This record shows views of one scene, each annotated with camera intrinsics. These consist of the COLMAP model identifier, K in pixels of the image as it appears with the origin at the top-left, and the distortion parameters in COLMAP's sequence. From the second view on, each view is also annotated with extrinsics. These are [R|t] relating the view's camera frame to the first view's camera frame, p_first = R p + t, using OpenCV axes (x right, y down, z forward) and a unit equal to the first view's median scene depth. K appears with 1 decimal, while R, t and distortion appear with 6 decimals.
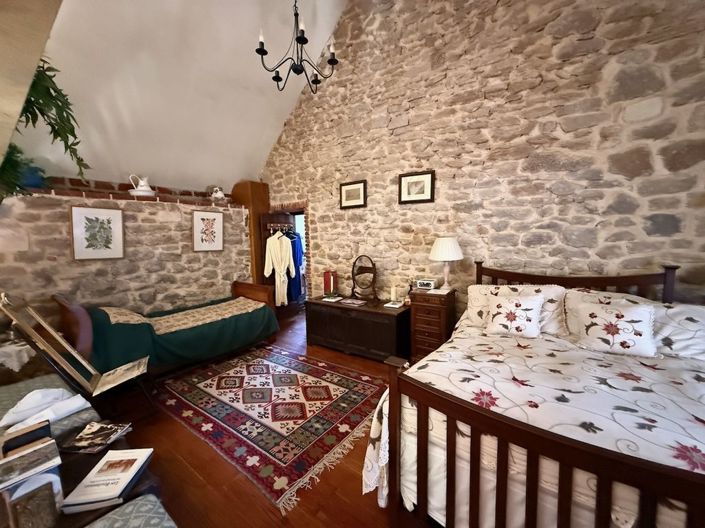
lens RADIAL K [[279.8, 0, 351.8], [0, 279.8, 262.2], [0, 0, 1]] dist [0.000847, 0.000448]
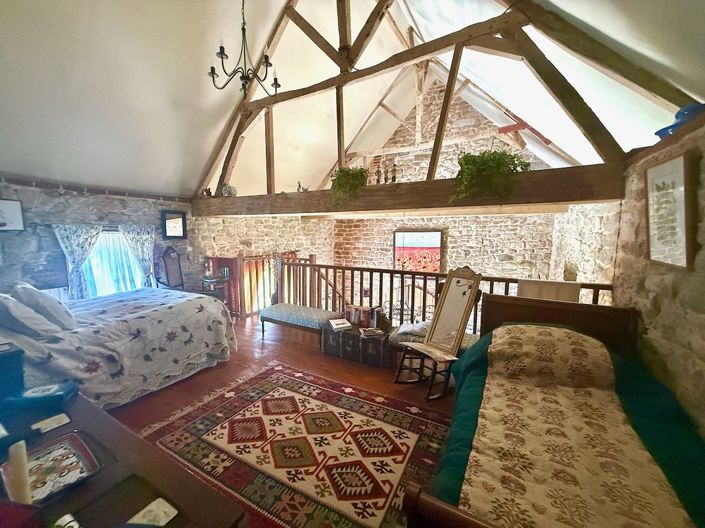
lens RADIAL K [[279.8, 0, 353.1], [0, 279.8, 265.0], [0, 0, 1]] dist [0.000847, 0.000448]
pose [[-0.992470, 0.035917, -0.117107, -0.346049], [0.012640, 0.980970, 0.193746, -0.136780], [0.121837, 0.190807, -0.974037, 1.713616]]
